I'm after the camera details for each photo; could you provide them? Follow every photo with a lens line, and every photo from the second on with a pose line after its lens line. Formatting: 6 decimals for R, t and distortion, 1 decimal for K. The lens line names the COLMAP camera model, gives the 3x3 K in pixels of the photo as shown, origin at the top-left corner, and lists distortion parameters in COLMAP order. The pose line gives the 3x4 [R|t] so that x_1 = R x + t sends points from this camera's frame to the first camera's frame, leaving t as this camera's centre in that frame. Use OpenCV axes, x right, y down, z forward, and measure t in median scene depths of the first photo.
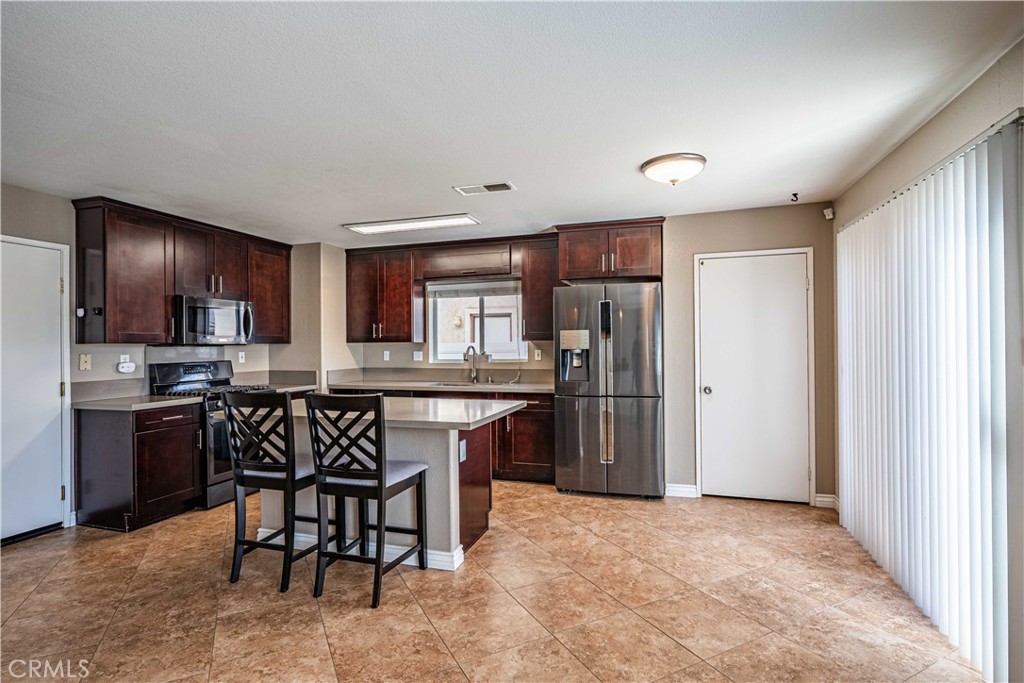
lens RADIAL K [[502.5, 0, 510.9], [0, 502.5, 339.4], [0, 0, 1]] dist [-0.002667, 0.000082]
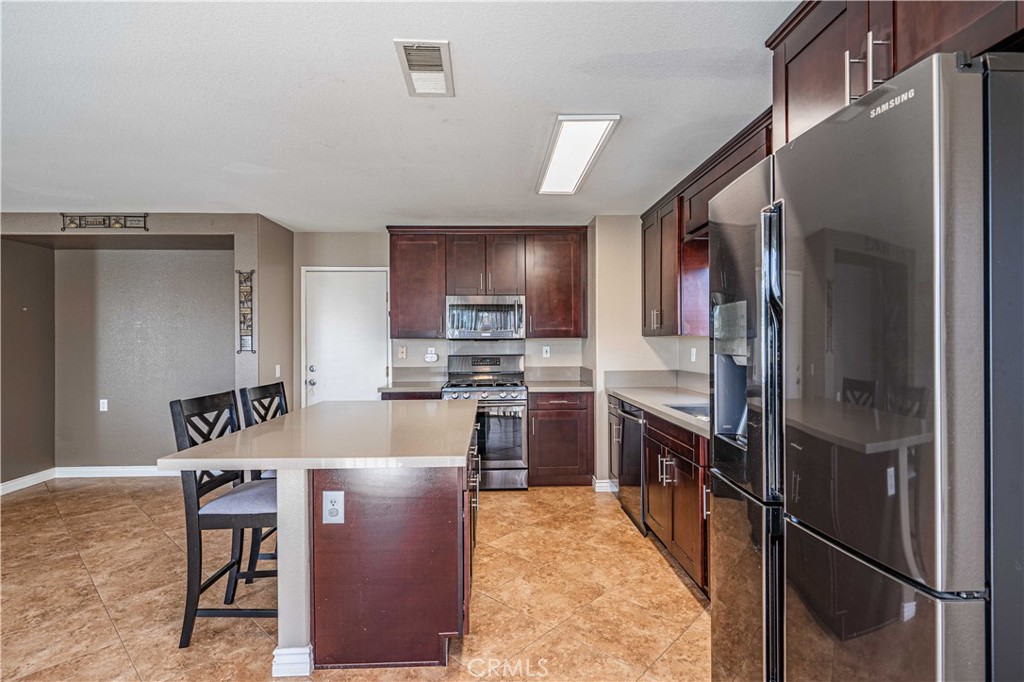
lens RADIAL K [[490.3, 0, 506.3], [0, 490.3, 340.8], [0, 0, 1]] dist [0.005496, -0.001218]
pose [[0.340106, 0.006887, -0.940362, 0.405619], [0.011150, 0.999873, 0.011355, 0.002324], [0.940321, -0.014347, 0.339986, 0.707911]]
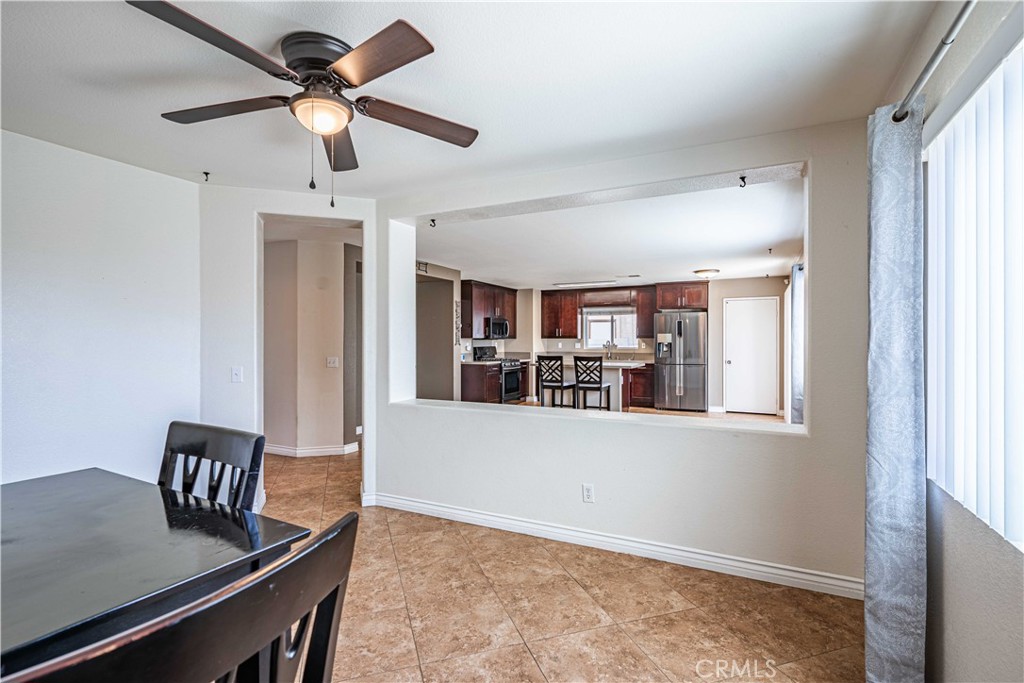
lens RADIAL K [[490.3, 0, 511.8], [0, 490.3, 337.3], [0, 0, 1]] dist [0.005496, -0.001218]
pose [[0.988924, 0.009322, -0.148129, -0.205316], [-0.008682, 0.999950, 0.004966, -0.007903], [0.148167, -0.003625, 0.988956, -1.151744]]
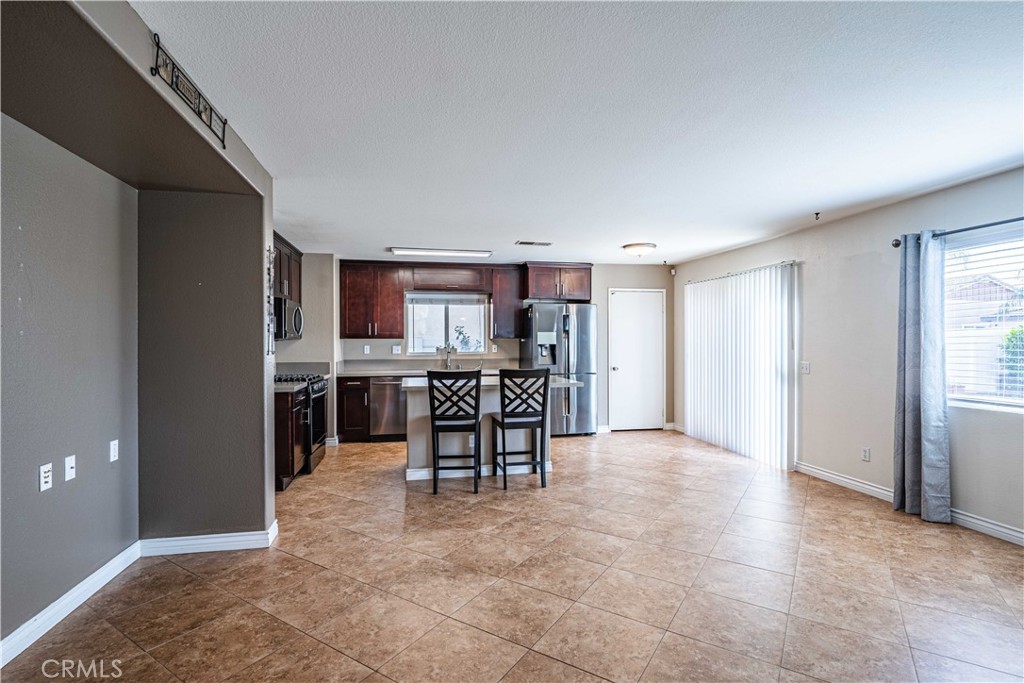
lens RADIAL K [[490.3, 0, 507.7], [0, 490.3, 345.7], [0, 0, 1]] dist [0.005496, -0.001218]
pose [[0.871587, 0.003269, 0.490229, -0.708431], [-0.011080, 0.999854, 0.013033, 0.004981], [-0.490115, -0.016791, 0.871496, -0.257266]]
